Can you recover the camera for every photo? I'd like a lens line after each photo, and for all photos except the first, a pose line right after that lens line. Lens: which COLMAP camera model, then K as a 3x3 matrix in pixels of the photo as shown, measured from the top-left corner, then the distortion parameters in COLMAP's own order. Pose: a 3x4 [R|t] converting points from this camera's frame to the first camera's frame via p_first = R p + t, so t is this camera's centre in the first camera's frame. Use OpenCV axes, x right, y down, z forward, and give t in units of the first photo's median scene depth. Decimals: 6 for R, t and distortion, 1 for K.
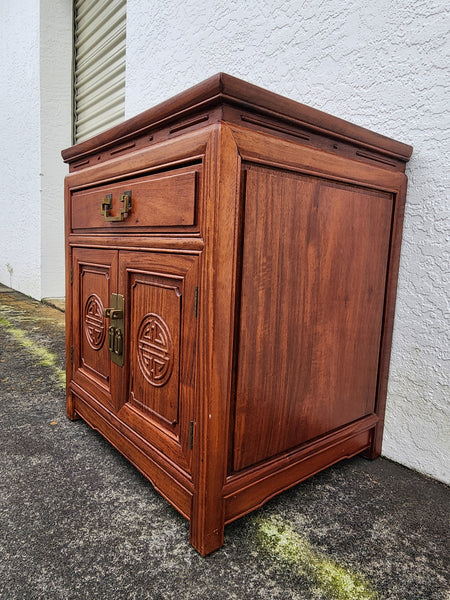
lens RADIAL K [[400.1, 0, 225.7], [0, 400.1, 299.0], [0, 0, 1]] dist [0.001145, -0.001382]
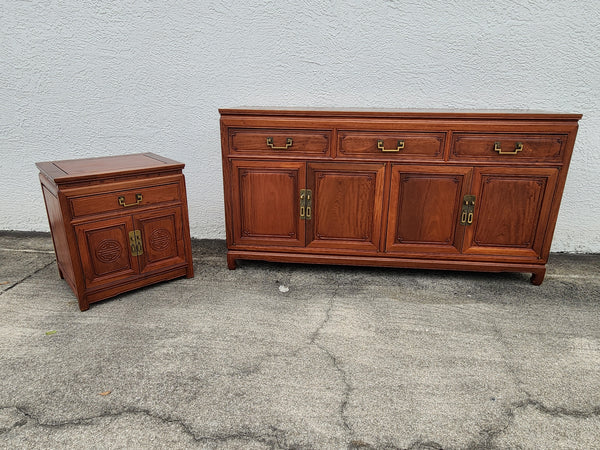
lens RADIAL K [[400.1, 0, 304.5], [0, 400.1, 227.9], [0, 0, 1]] dist [0.001145, -0.001382]
pose [[-0.021489, -0.364707, 0.930874, -3.118202], [0.120086, 0.923407, 0.364554, -0.975225], [-0.992531, 0.119618, 0.023953, -0.215993]]
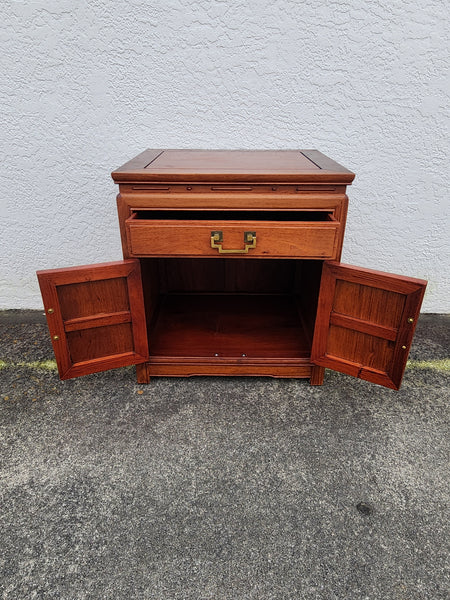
lens RADIAL K [[400.1, 0, 225.3], [0, 400.1, 299.2], [0, 0, 1]] dist [0.001145, -0.001382]
pose [[0.644074, -0.378351, 0.664845, -1.457669], [0.119113, 0.908123, 0.401404, -0.639593], [-0.755633, -0.179343, 0.629965, 0.079999]]
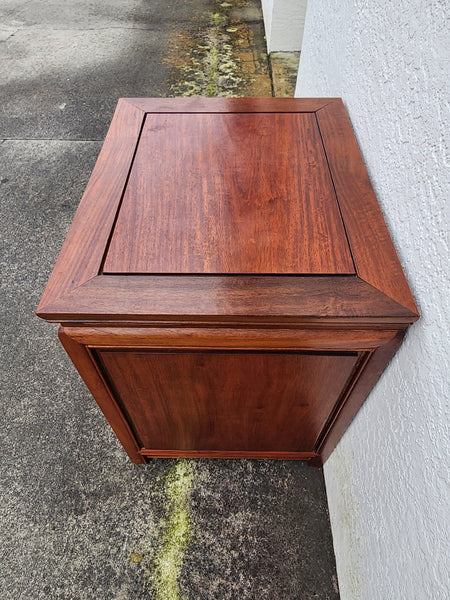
lens RADIAL K [[400.1, 0, 224.6], [0, 400.1, 299.1], [0, 0, 1]] dist [0.001145, -0.001382]
pose [[0.759122, 0.479249, -0.440516, 0.594162], [-0.049036, 0.716908, 0.695442, -0.983461], [0.649099, -0.506324, 0.567720, 0.534937]]
